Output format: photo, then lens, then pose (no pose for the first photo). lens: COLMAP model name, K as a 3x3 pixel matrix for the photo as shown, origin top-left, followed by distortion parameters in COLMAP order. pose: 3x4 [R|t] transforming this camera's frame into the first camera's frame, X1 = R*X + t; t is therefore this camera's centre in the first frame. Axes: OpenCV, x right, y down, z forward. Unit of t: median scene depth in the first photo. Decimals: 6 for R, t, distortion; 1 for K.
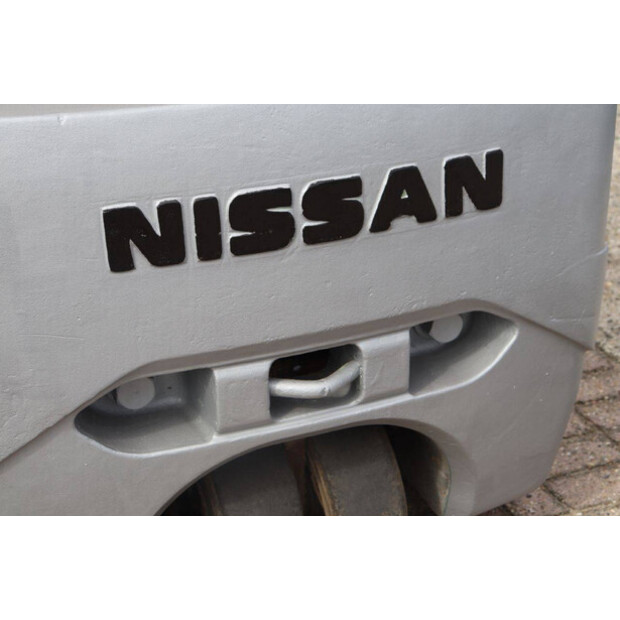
lens RADIAL K [[1102.6, 0, 310.0], [0, 1102.6, 310.0], [0, 0, 1]] dist [0.184368, 0.116077]
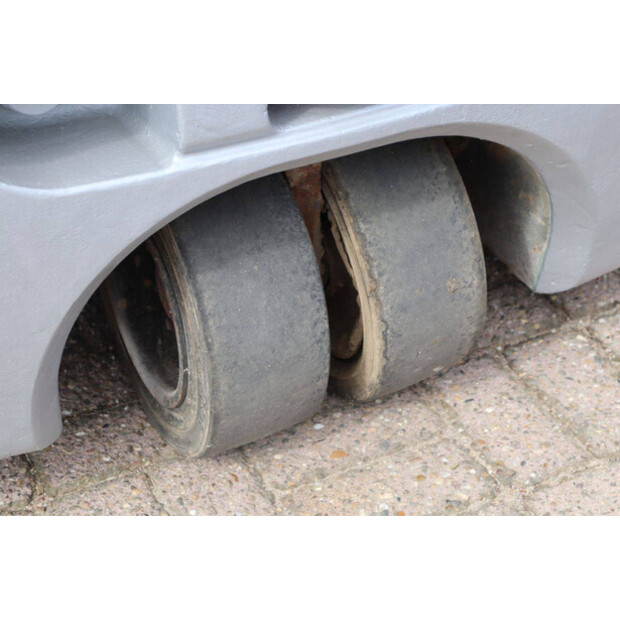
lens RADIAL K [[1439.9, 0, 310.0], [0, 1439.9, 310.0], [0, 0, 1]] dist [0.341998, 0.065005]
pose [[0.999135, -0.036225, 0.020404, -0.033550], [0.032018, 0.983473, 0.178203, 0.058213], [-0.026522, -0.177395, 0.983782, 0.225471]]
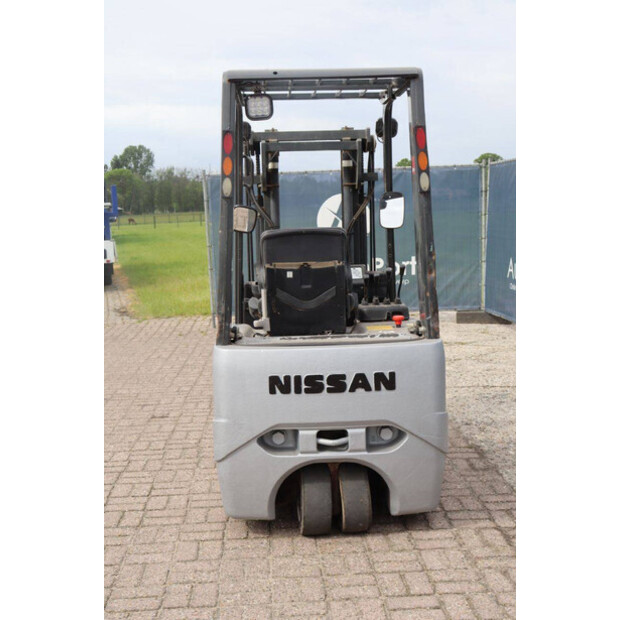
lens RADIAL K [[836.1, 0, 310.0], [0, 836.1, 310.0], [0, 0, 1]] dist [0.031769, 0.061744]
pose [[0.944807, 0.041111, -0.325039, 0.705903], [-0.139372, 0.948287, -0.285179, 0.402158], [0.296506, 0.314740, 0.901678, -1.281240]]
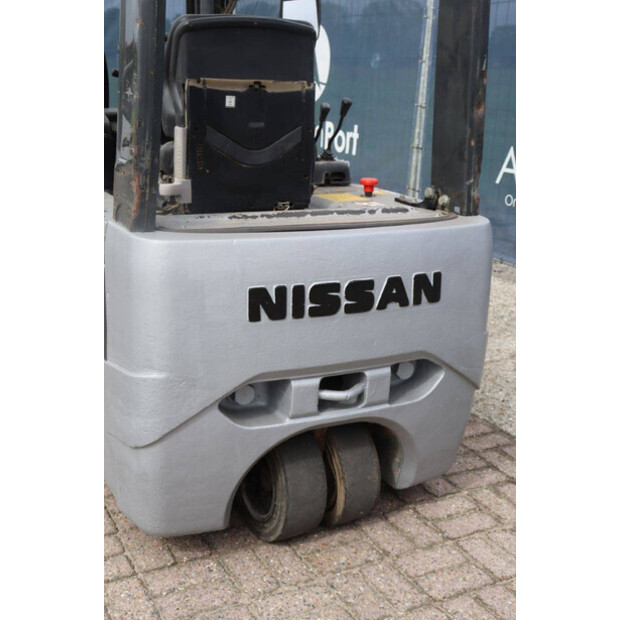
lens RADIAL K [[819.6, 0, 310.0], [0, 819.6, 310.0], [0, 0, 1]] dist [0.018313, 0.046926]
pose [[0.992899, 0.035638, 0.113497, -0.209174], [-0.016871, 0.986614, -0.162200, 0.153715], [-0.117758, 0.159133, 0.980209, -0.353860]]
